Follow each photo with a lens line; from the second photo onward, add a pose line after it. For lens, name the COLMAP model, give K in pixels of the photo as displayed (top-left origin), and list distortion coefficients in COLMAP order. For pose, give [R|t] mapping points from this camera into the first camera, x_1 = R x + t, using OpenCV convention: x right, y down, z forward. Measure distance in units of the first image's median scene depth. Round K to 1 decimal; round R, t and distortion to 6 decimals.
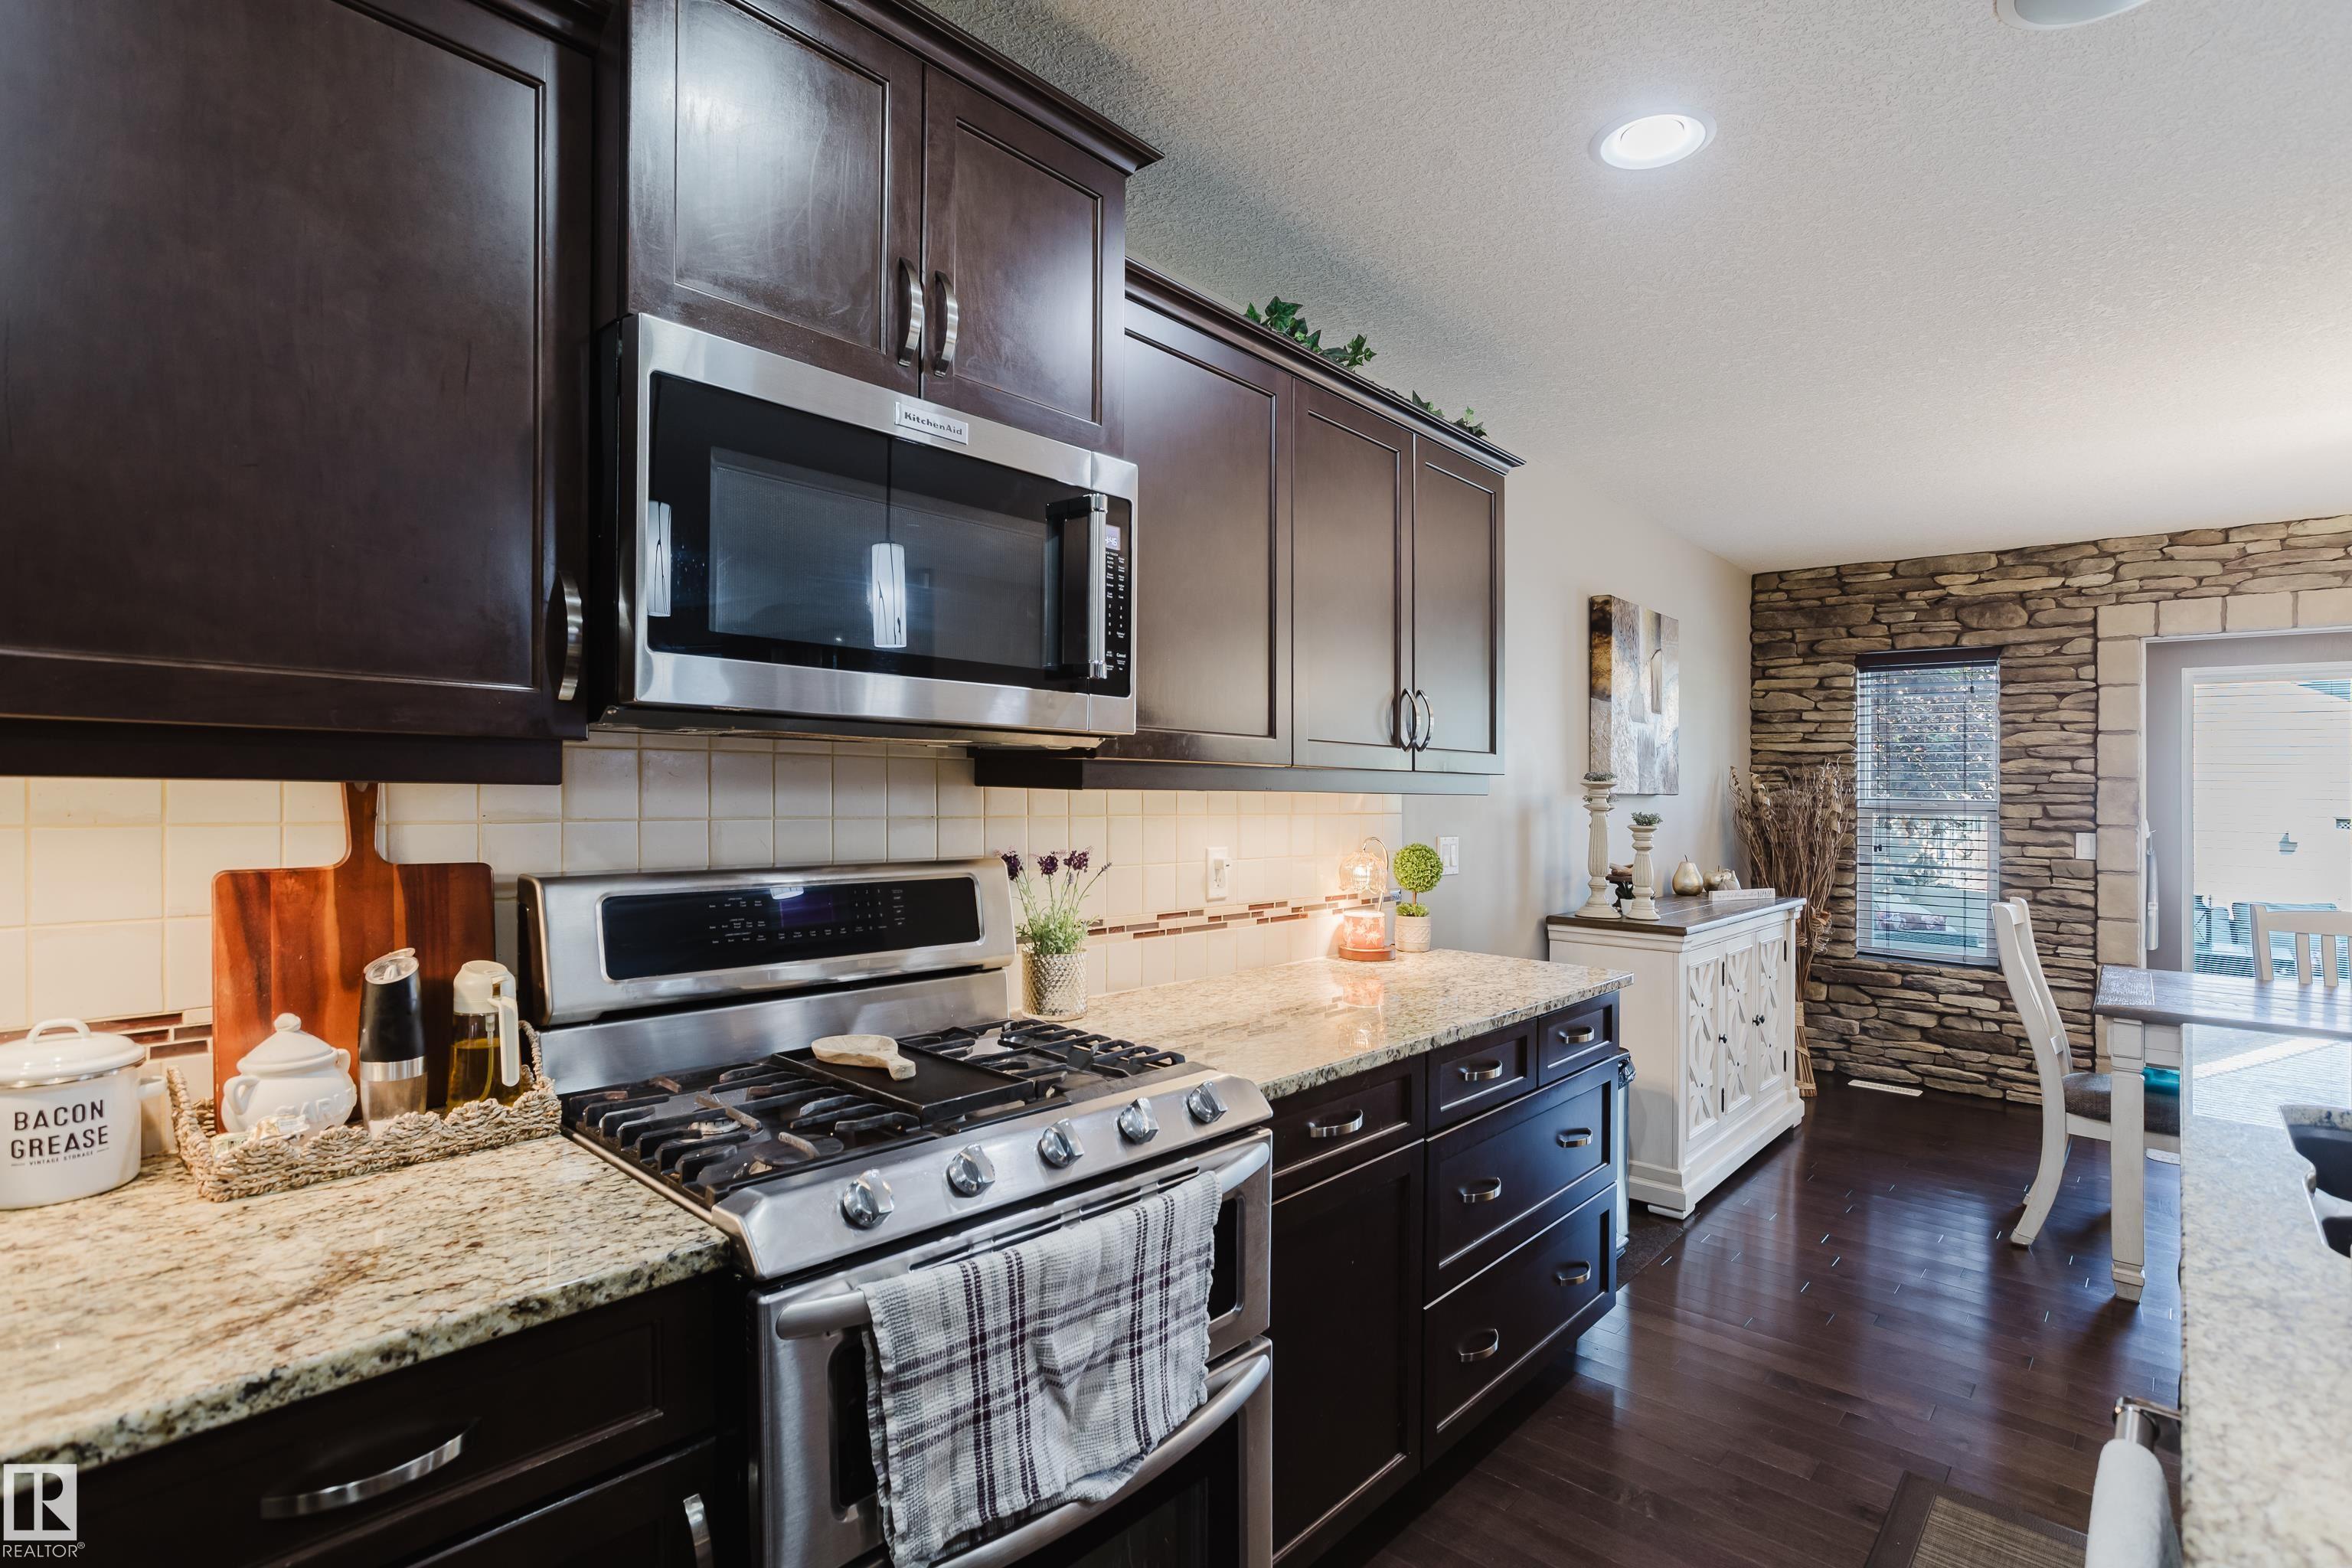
lens RADIAL K [[1137.3, 0, 1176.5], [0, 1137.3, 793.7], [0, 0, 1]] dist [-0.033421, 0.020364]
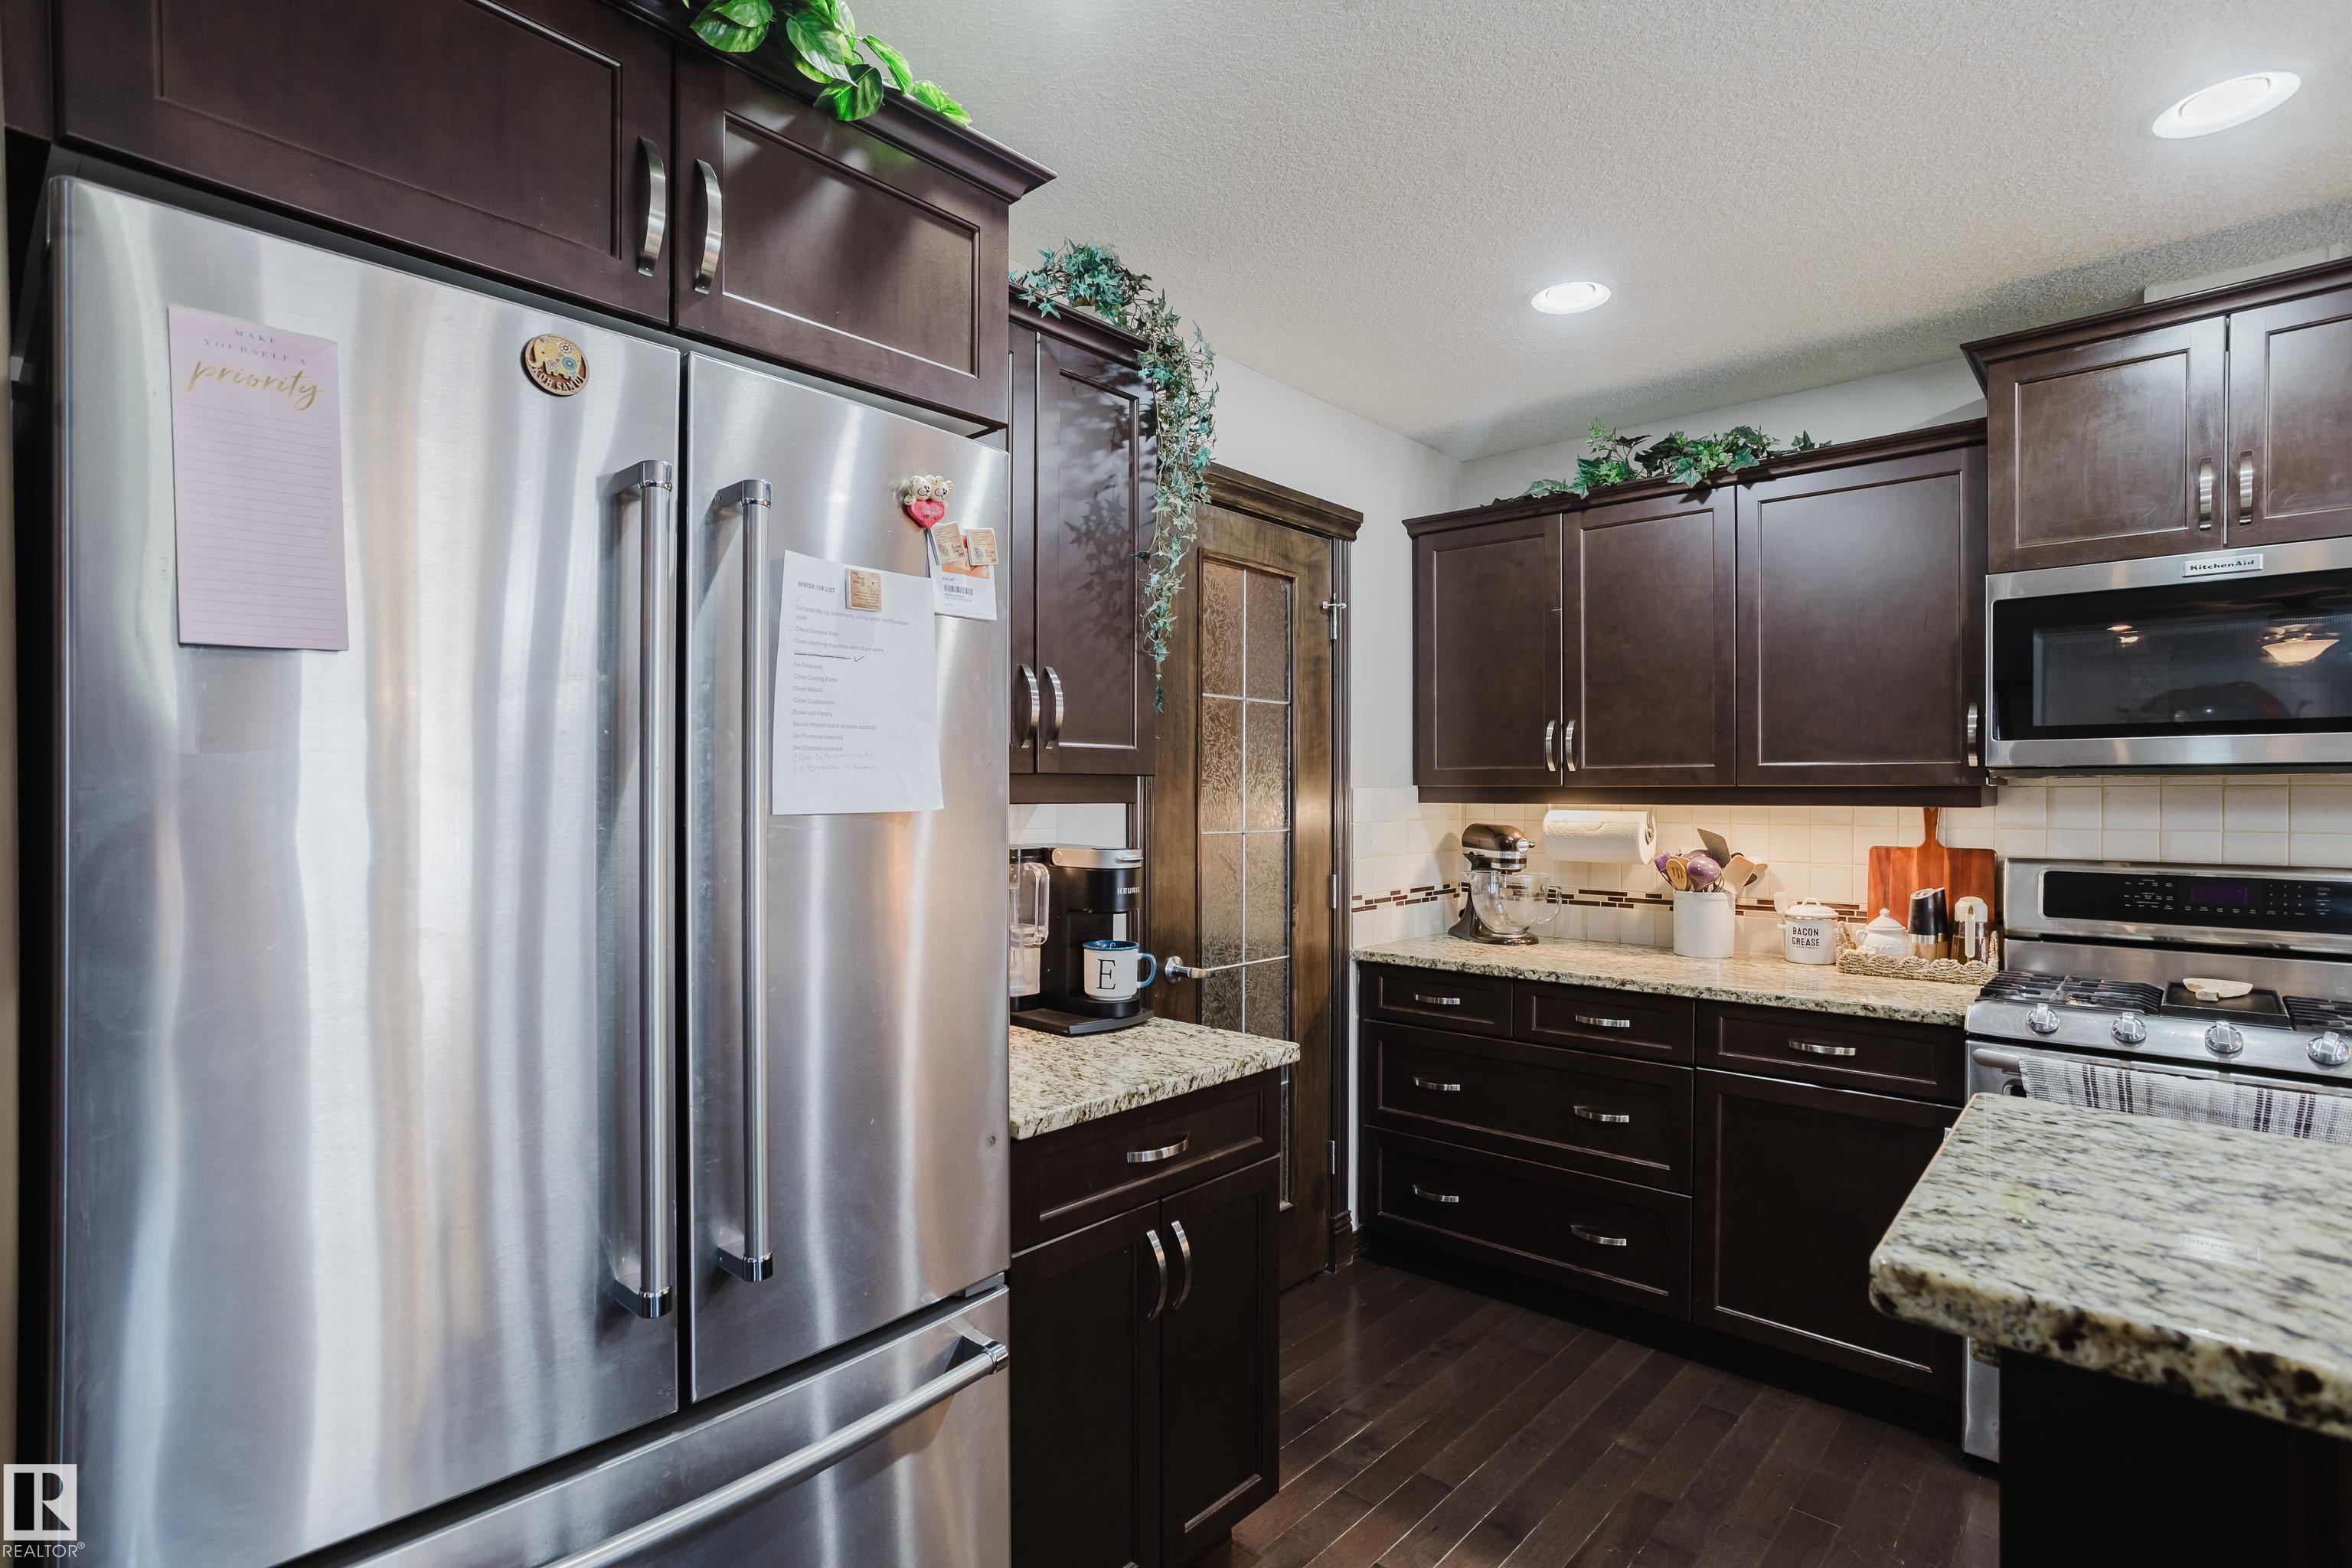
lens RADIAL K [[1137.3, 0, 1183.6], [0, 1137.3, 806.5], [0, 0, 1]] dist [-0.033421, 0.020364]
pose [[0.006372, -0.007627, -0.999951, 1.443623], [-0.008294, 0.999936, -0.007680, 0.016449], [0.999945, 0.008342, 0.006308, -0.433238]]
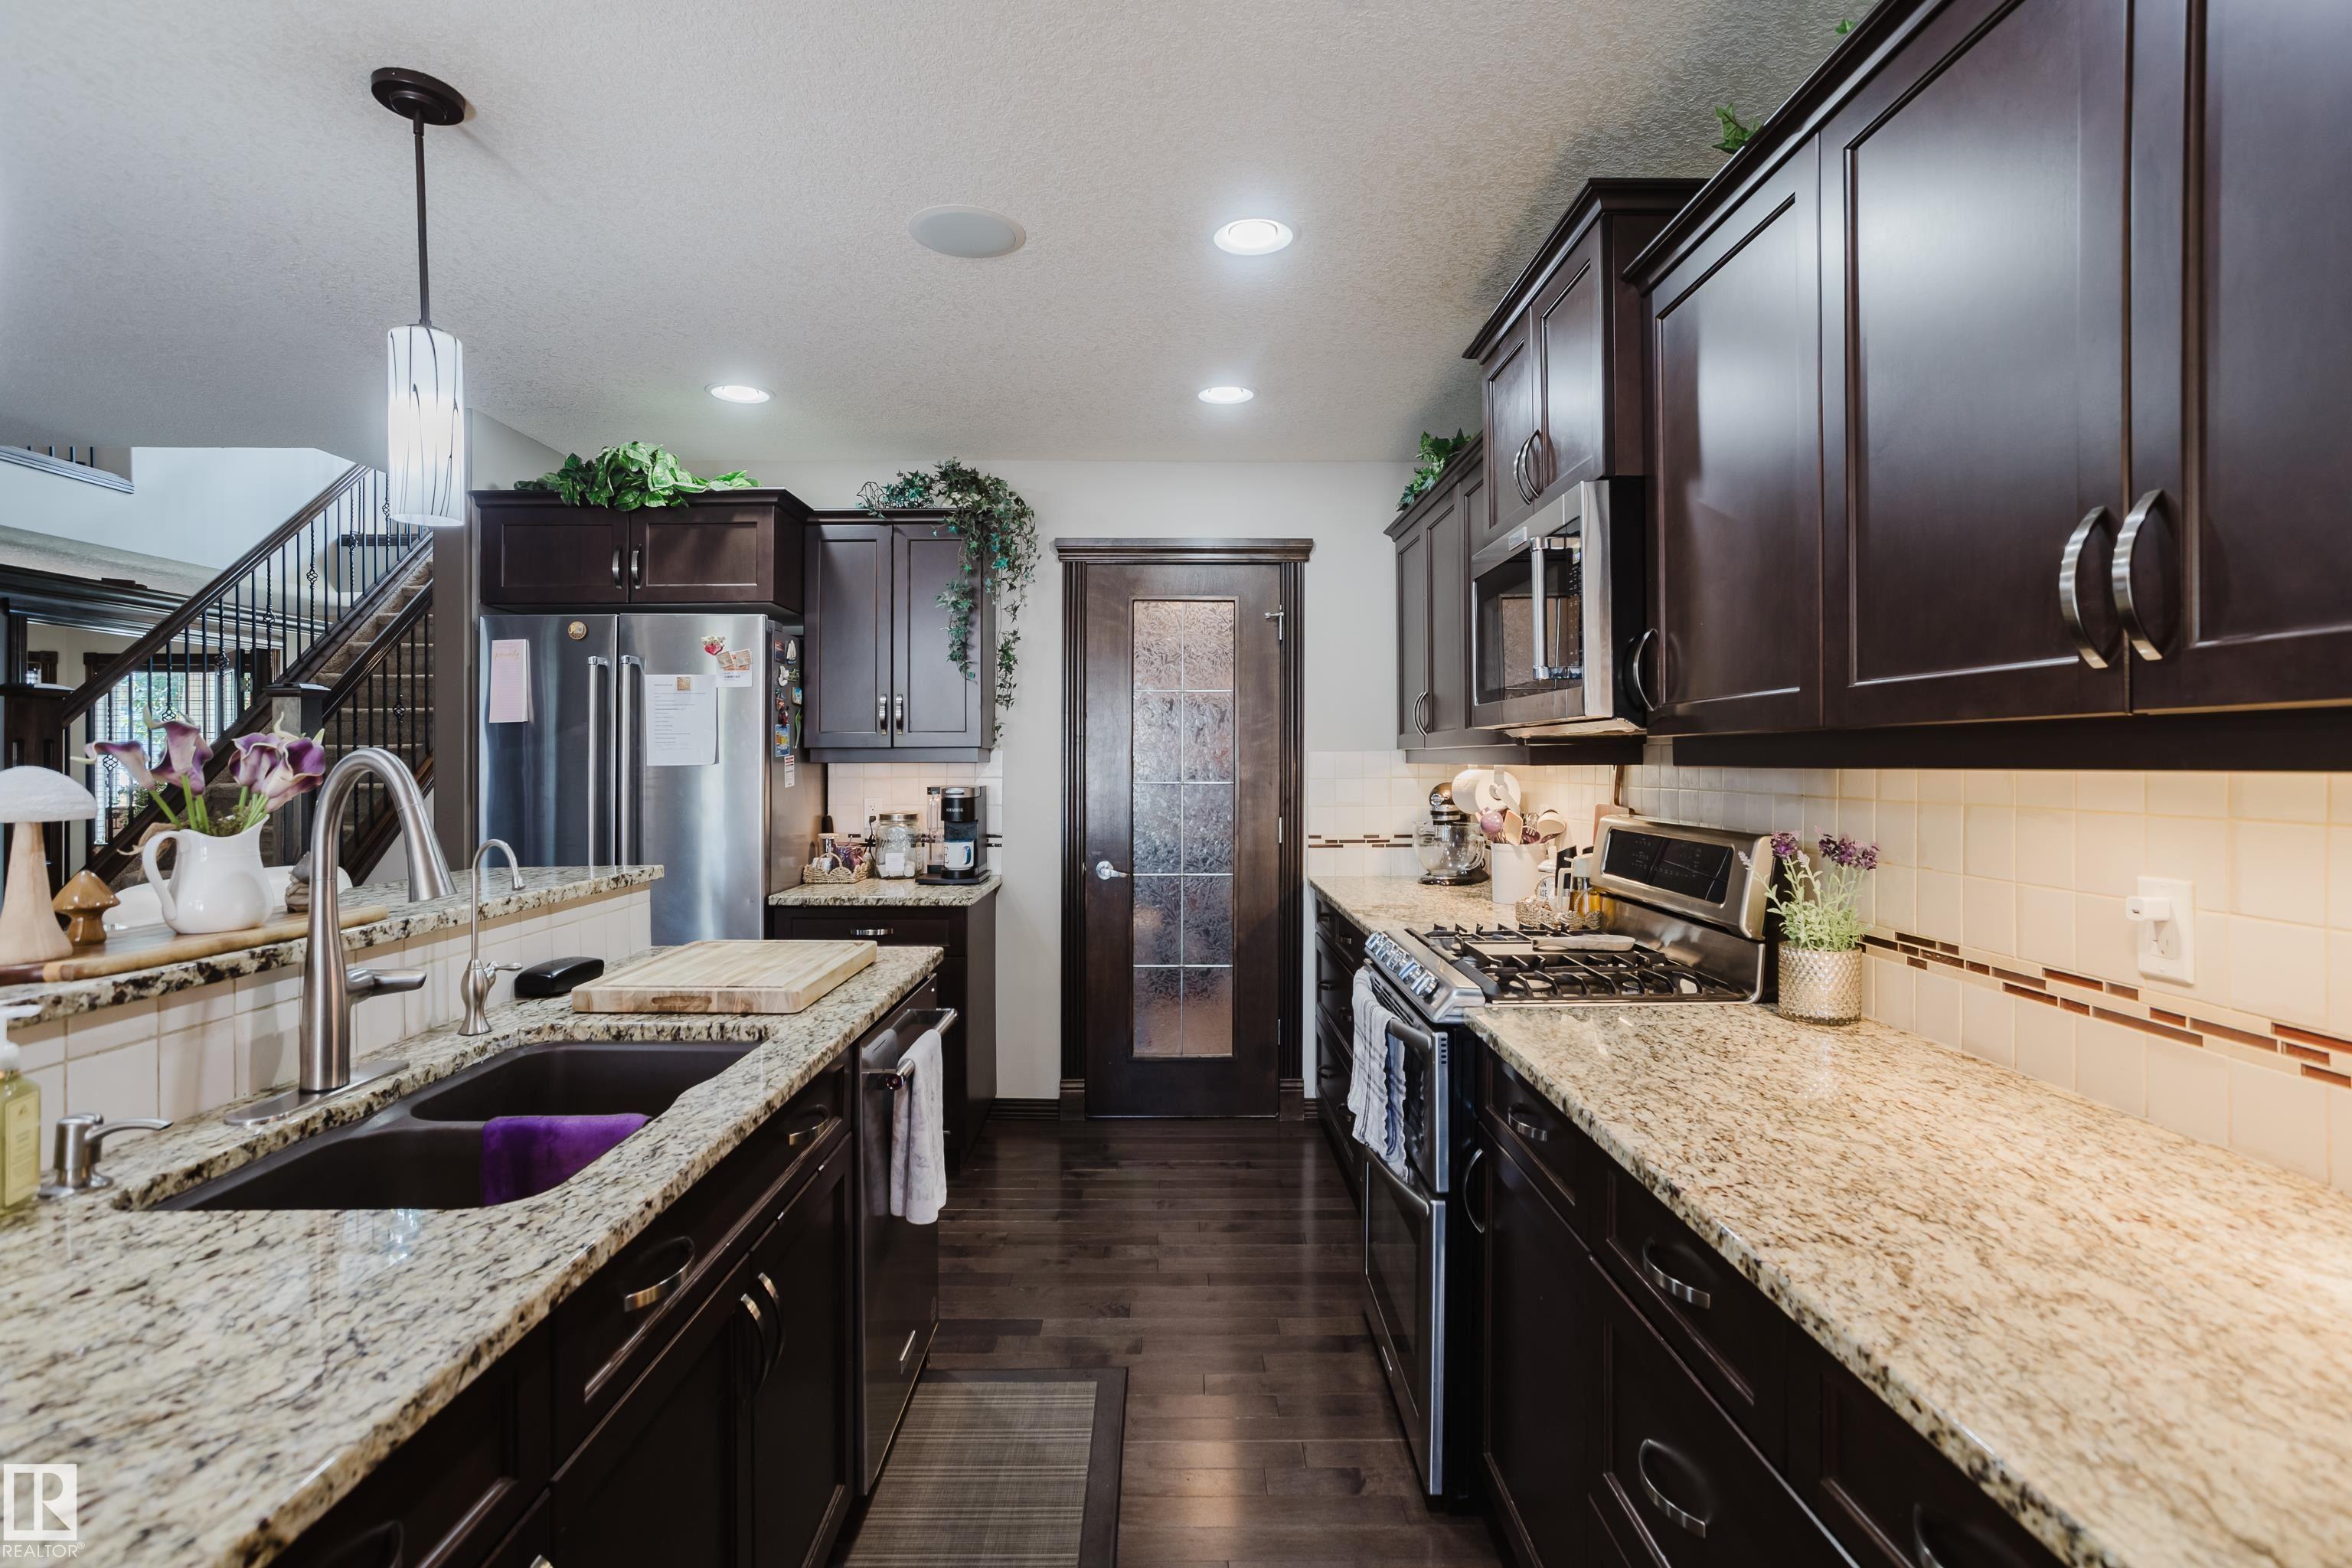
lens RADIAL K [[1137.3, 0, 1183.7], [0, 1137.3, 741.8], [0, 0, 1]] dist [-0.033421, 0.020364]
pose [[-0.728632, -0.028405, -0.684316, 1.422446], [-0.017323, 0.999584, -0.023046, 0.005787], [0.684686, -0.004938, -0.728821, 2.101155]]
